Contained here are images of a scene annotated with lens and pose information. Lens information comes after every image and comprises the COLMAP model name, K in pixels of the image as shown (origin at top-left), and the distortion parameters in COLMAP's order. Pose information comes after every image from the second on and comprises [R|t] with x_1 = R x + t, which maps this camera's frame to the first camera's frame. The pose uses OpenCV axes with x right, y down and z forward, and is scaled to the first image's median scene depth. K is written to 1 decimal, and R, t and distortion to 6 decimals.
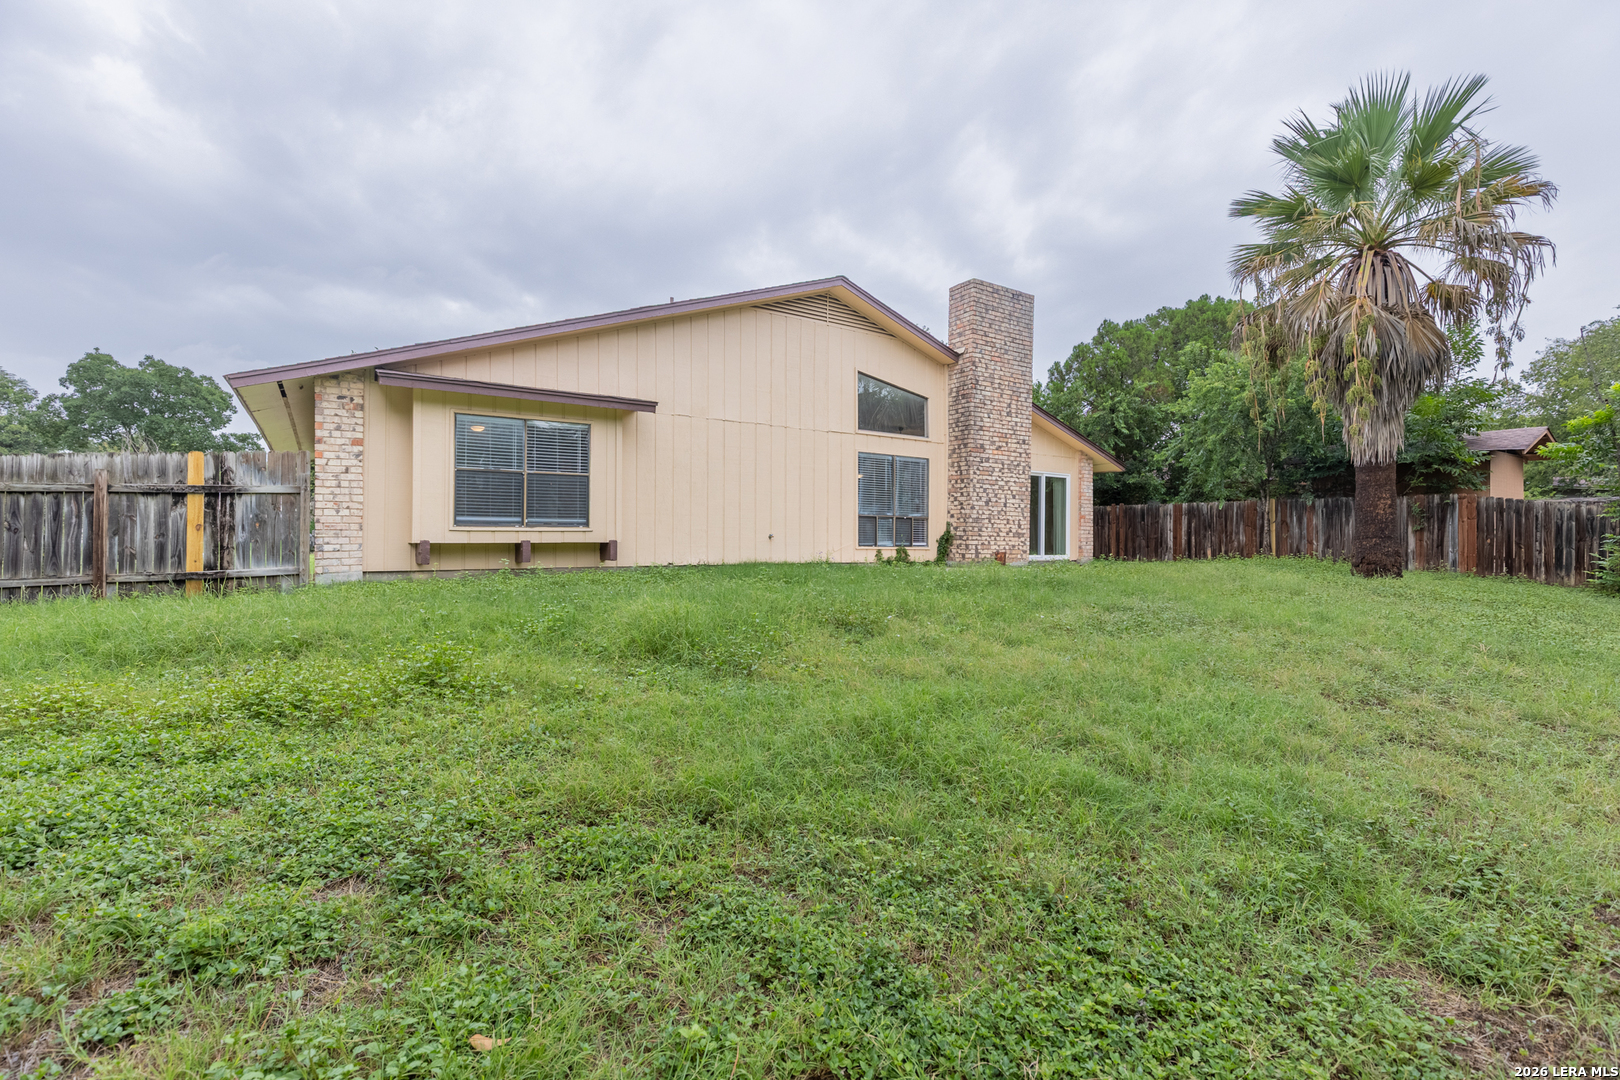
lens RADIAL K [[700.6, 0, 808.7], [0, 700.6, 544.8], [0, 0, 1]] dist [0.000968, -0.000042]
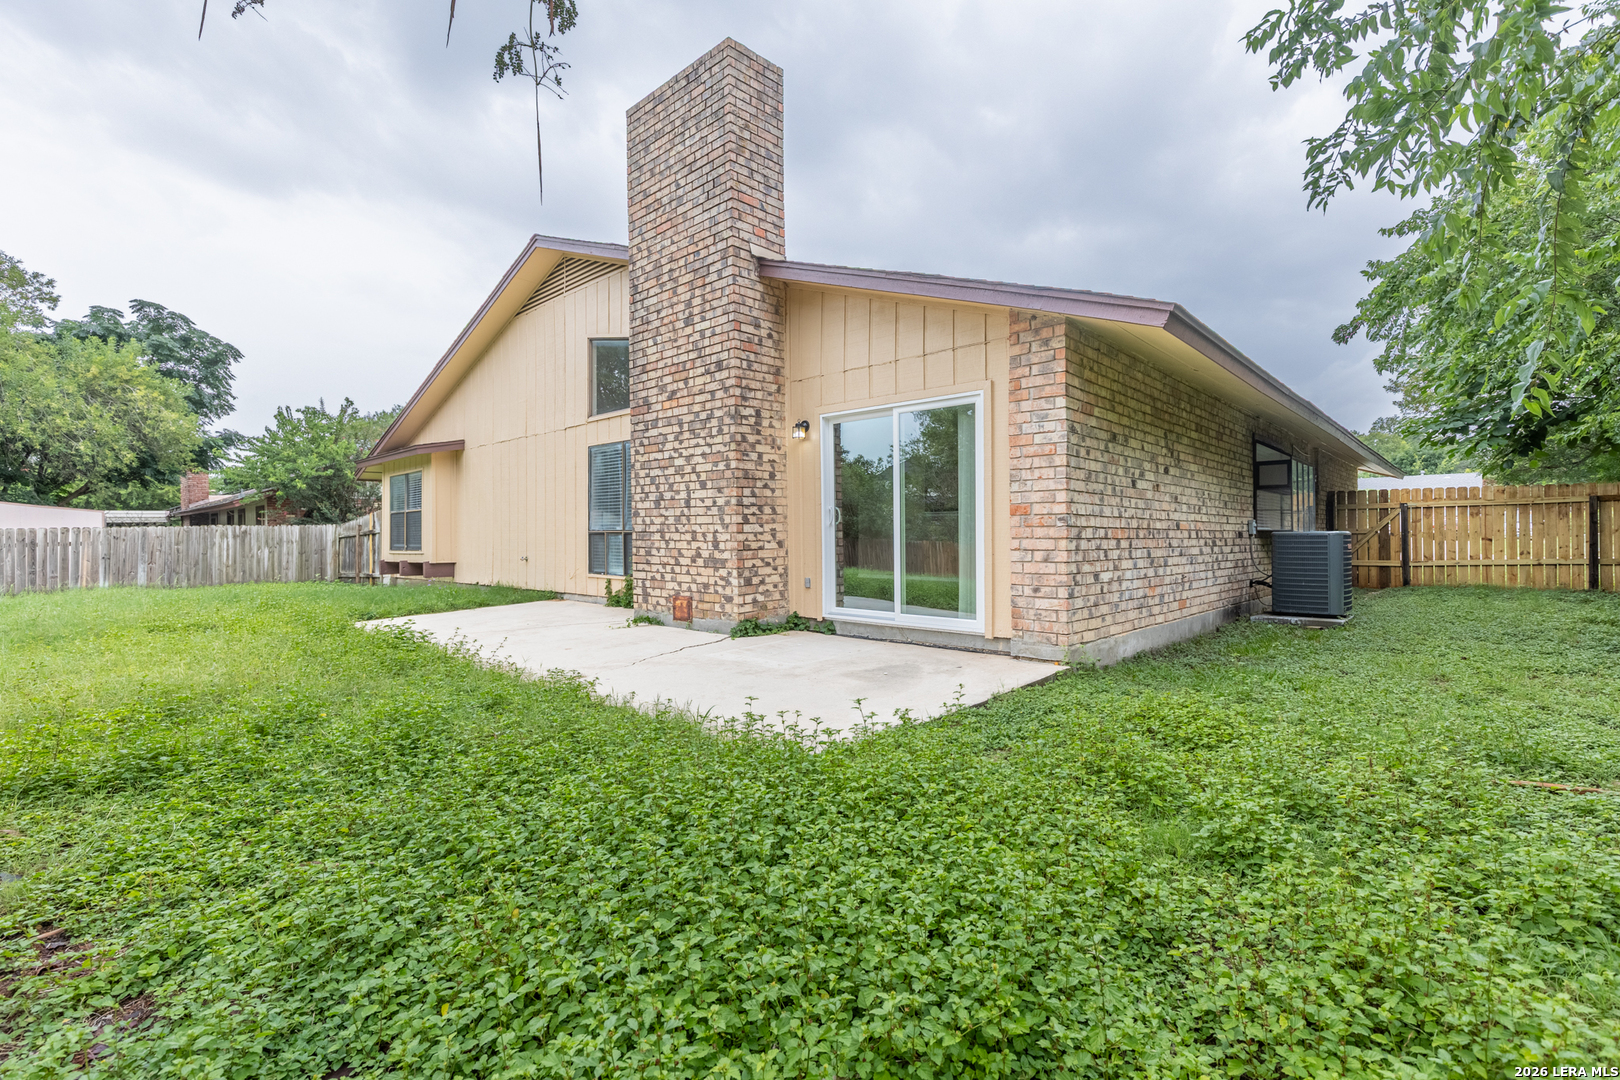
lens RADIAL K [[726.3, 0, 819.2], [0, 726.3, 537.1], [0, 0, 1]] dist [0.010116, -0.000088]
pose [[0.273498, -0.004862, -0.961860, 0.834113], [0.002760, 0.999987, -0.004270, -0.030998], [0.961869, -0.001487, 0.273508, 0.975233]]
